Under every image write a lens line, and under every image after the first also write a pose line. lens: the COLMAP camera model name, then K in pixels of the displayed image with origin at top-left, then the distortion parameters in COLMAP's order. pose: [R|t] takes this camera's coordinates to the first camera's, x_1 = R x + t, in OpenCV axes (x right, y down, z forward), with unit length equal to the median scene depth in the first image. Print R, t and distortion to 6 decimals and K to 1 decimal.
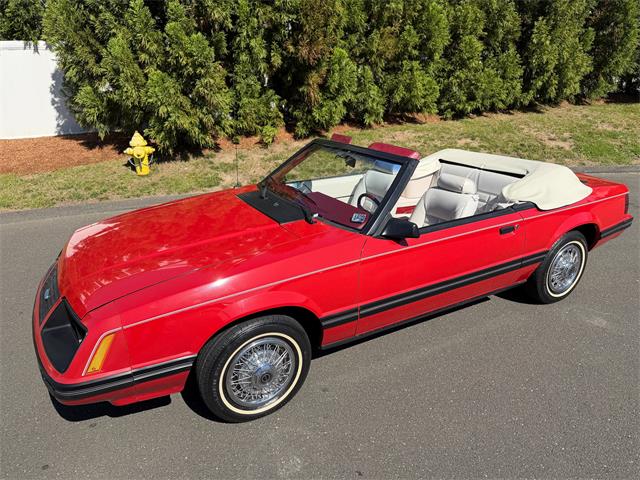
lens RADIAL K [[449.0, 0, 324.4], [0, 449.0, 240.6], [0, 0, 1]] dist [0.054696, -0.071042]
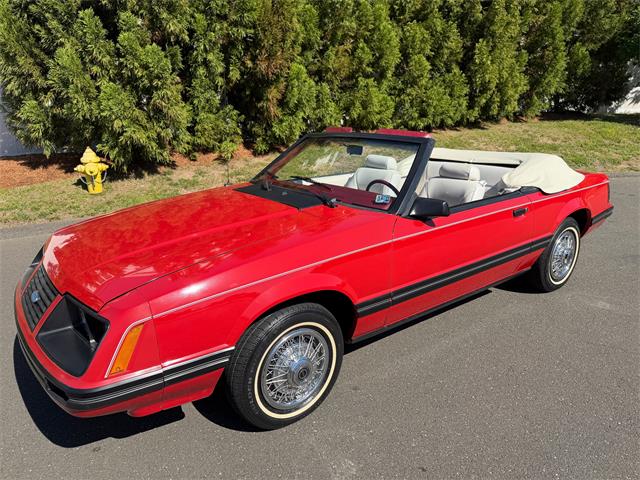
lens RADIAL K [[448.5, 0, 318.3], [0, 448.5, 244.8], [0, 0, 1]] dist [0.029714, -0.028337]
pose [[0.991871, -0.043523, 0.119570, -0.055916], [0.050176, 0.997322, -0.053200, 0.028468], [-0.116935, 0.058767, 0.991399, 0.030132]]
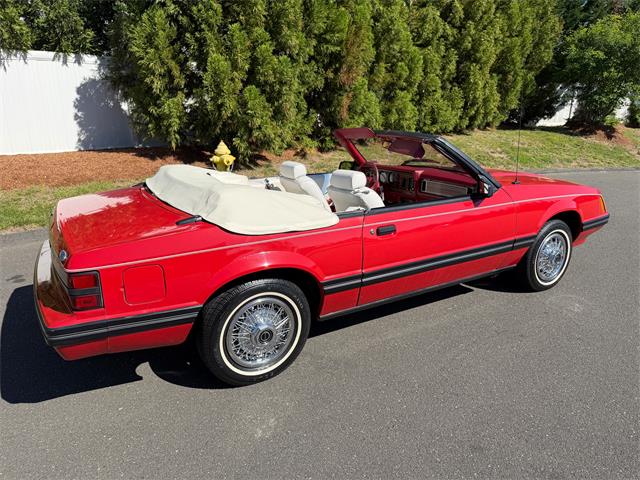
lens RADIAL K [[444.7, 0, 320.0], [0, 444.7, 240.0], [0, 0, 1]] dist [0.113956, -0.168674]
pose [[0.936027, -0.072092, 0.344466, -0.511161], [0.101944, 0.992372, -0.069326, 0.082168], [-0.336840, 0.100008, 0.936236, -0.053882]]
